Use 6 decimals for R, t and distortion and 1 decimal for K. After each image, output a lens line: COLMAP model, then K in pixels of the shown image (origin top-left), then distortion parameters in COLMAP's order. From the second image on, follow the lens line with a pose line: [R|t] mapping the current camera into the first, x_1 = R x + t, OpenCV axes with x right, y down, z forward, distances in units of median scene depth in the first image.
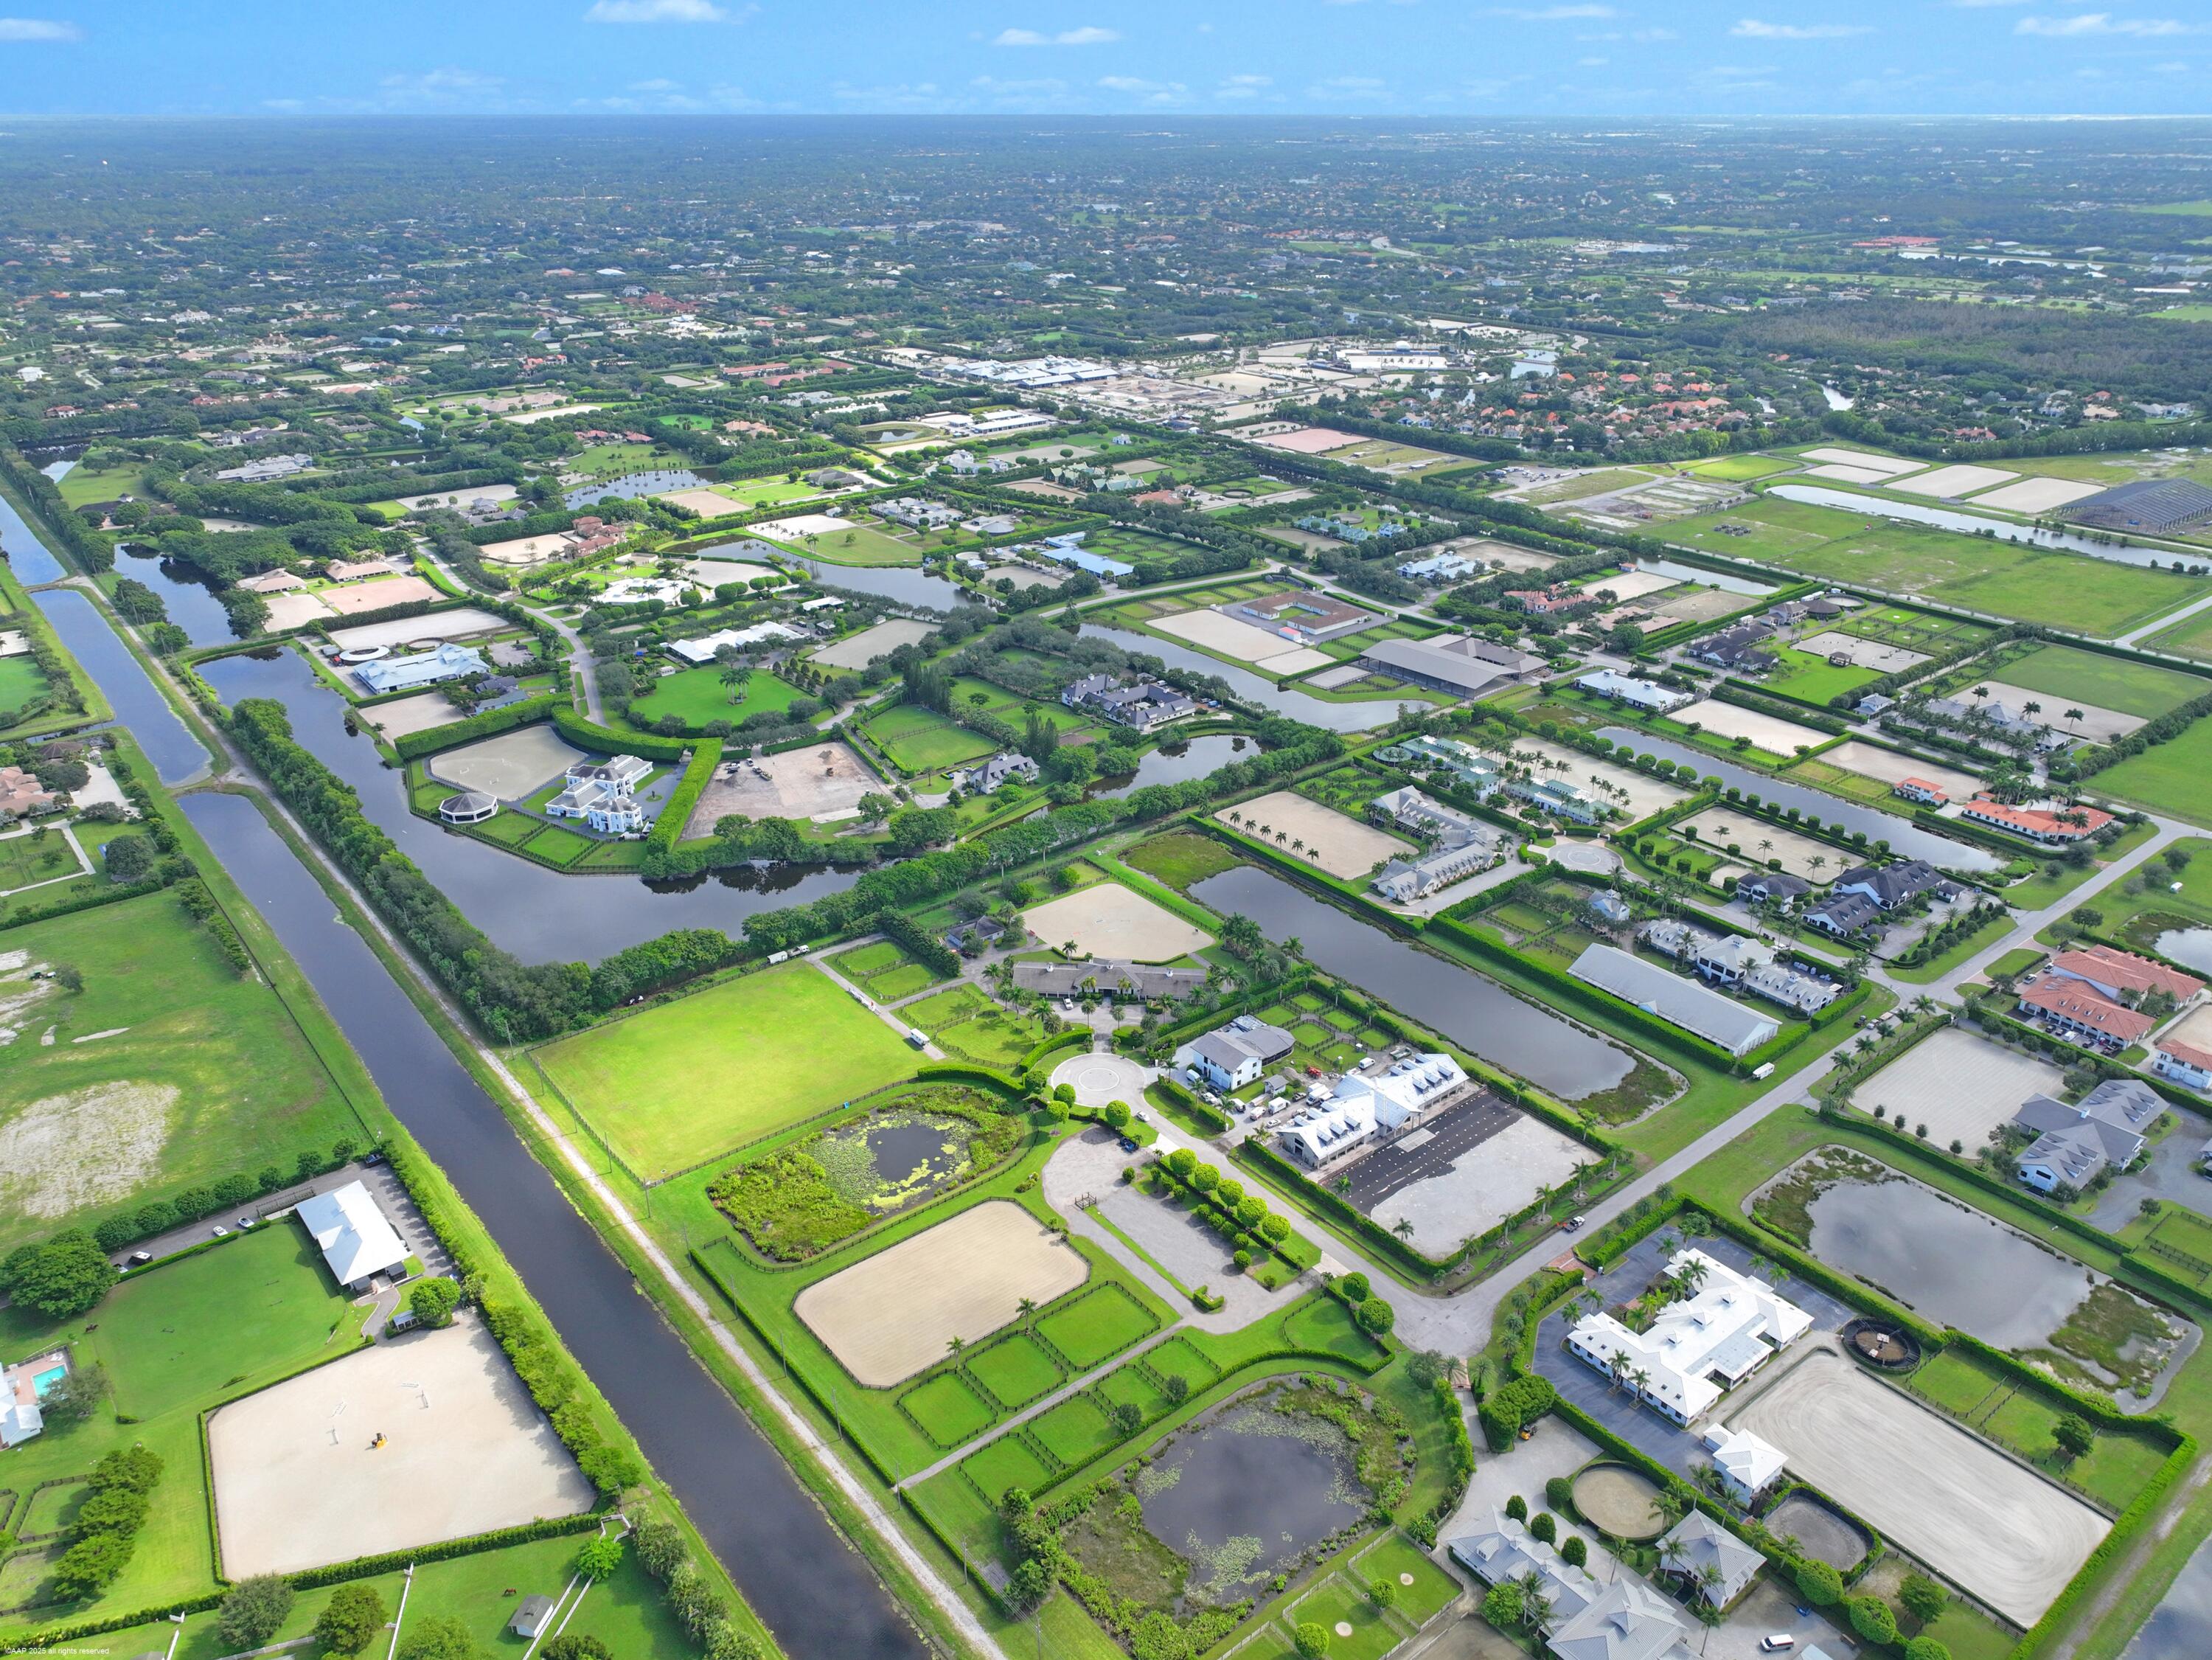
lens RADIAL K [[1579.7, 0, 1106.0], [0, 1579.7, 830.0], [0, 0, 1]] dist [-0.007103, 0.030051]
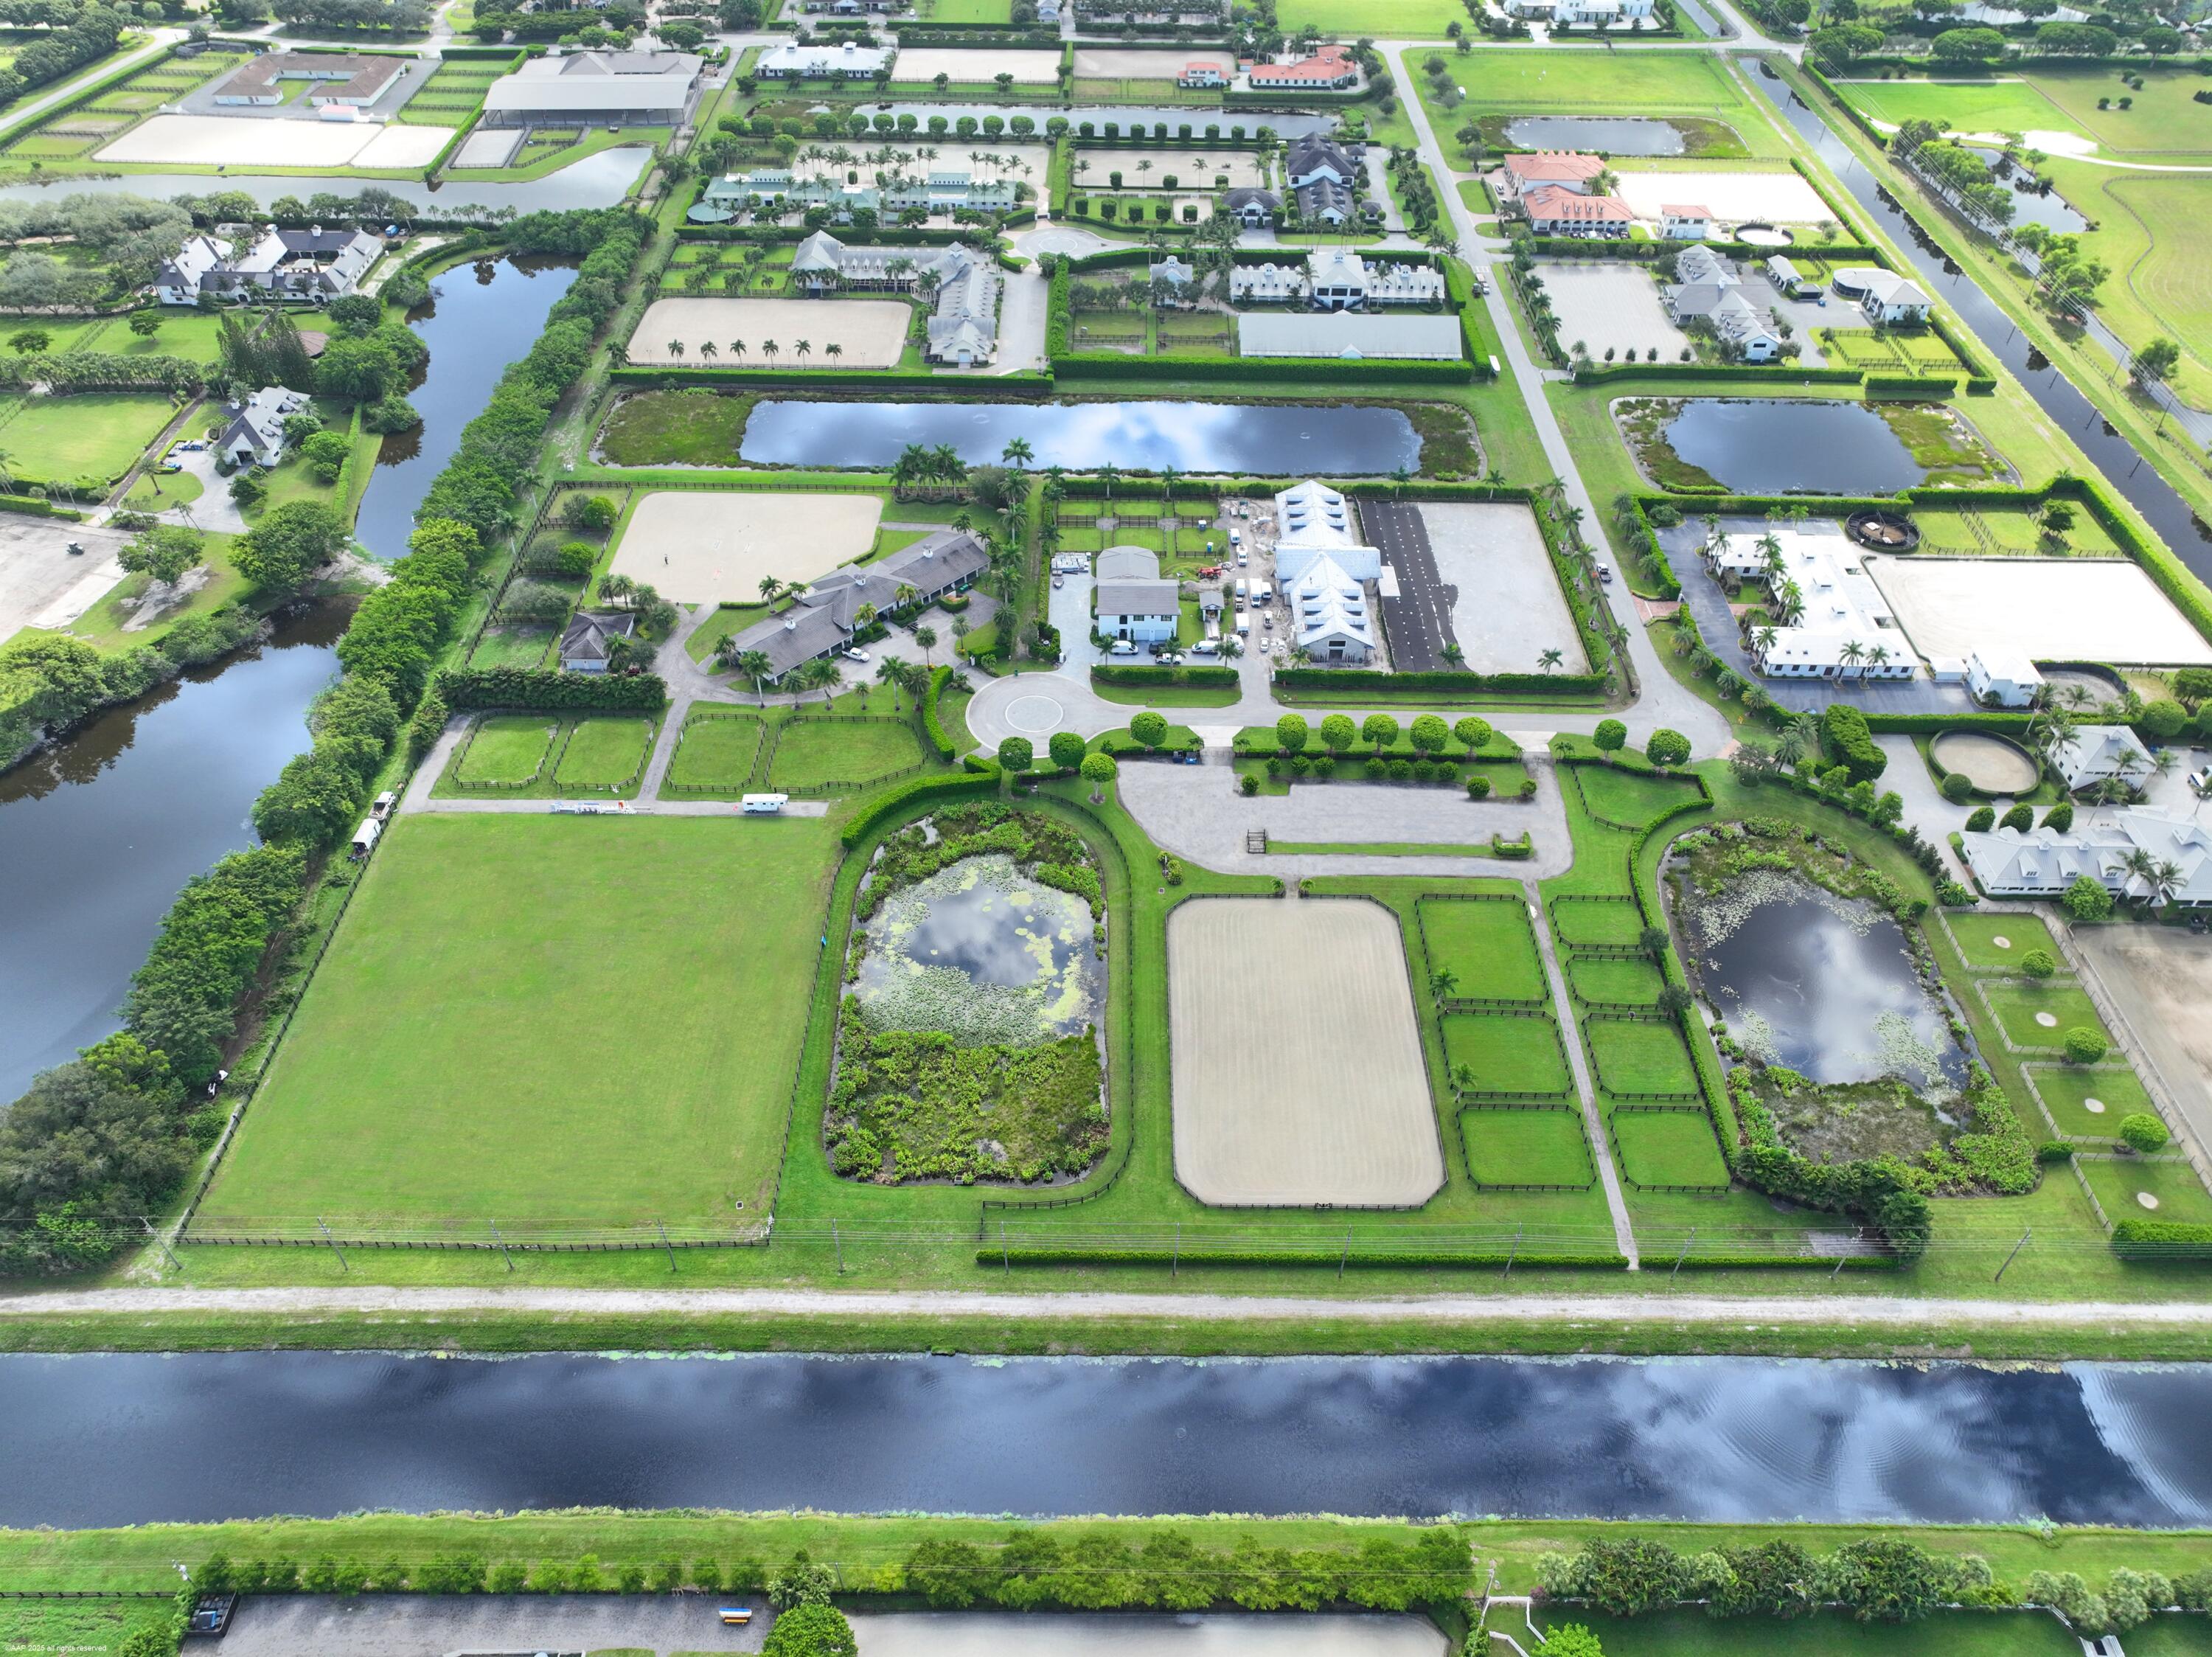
lens RADIAL K [[1579.7, 0, 1106.0], [0, 1579.7, 828.5], [0, 0, 1]] dist [-0.007103, 0.030051]
pose [[0.635950, -0.520893, 0.569420, -0.338450], [0.319406, 0.849342, 0.420235, -0.067516], [-0.702530, -0.085372, 0.706515, 0.400995]]
